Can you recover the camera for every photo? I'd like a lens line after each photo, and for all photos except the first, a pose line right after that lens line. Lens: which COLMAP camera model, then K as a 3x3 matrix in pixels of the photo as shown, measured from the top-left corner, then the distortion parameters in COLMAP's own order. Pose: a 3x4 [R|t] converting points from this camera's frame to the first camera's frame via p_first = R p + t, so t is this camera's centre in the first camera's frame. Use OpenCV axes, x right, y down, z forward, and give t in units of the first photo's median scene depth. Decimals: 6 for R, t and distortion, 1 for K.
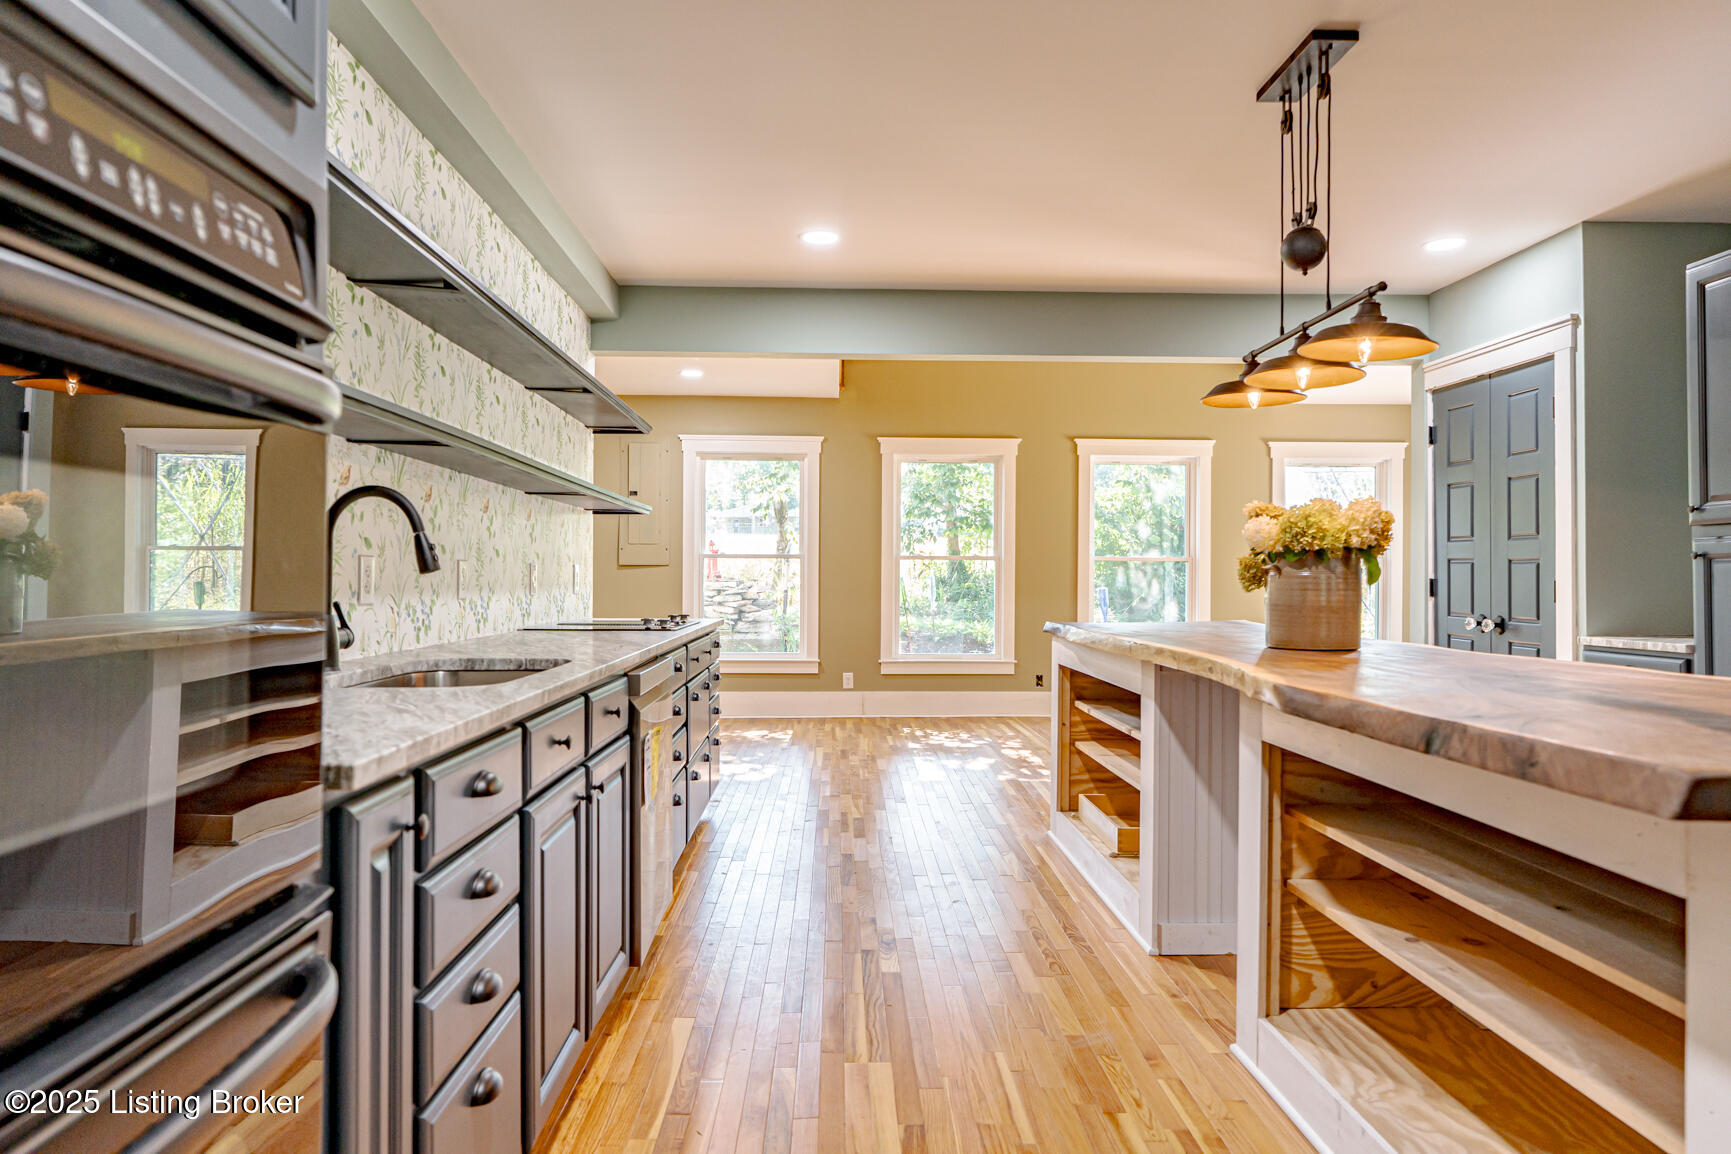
lens RADIAL K [[1082.4, 0, 867.4], [0, 1082.4, 573.4], [0, 0, 1]] dist [0.003660, -0.000675]
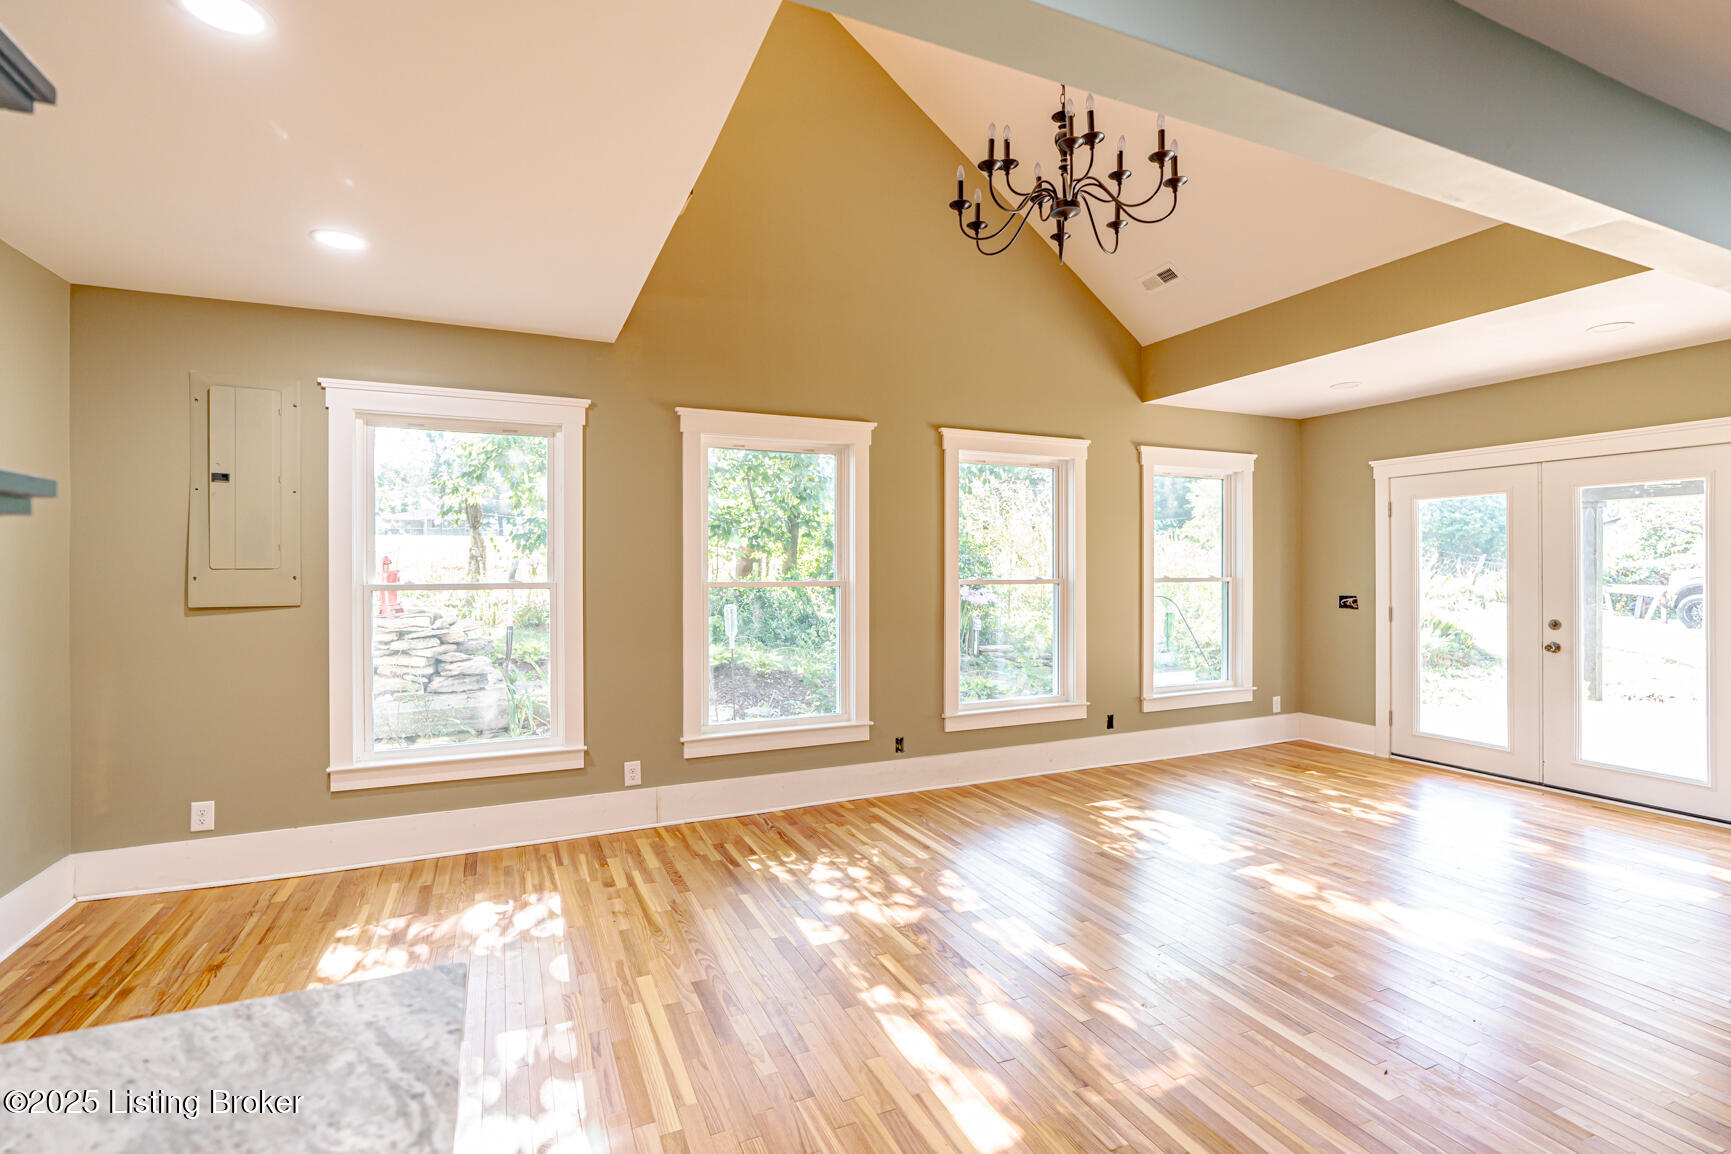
lens RADIAL K [[779.0, 0, 888.5], [0, 779.0, 570.6], [0, 0, 1]] dist [-0.011744, -0.000579]
pose [[0.906861, -0.010917, 0.421288, -0.092146], [0.007660, 0.999926, 0.009422, -0.034373], [-0.421360, -0.005318, 0.906878, 0.623358]]
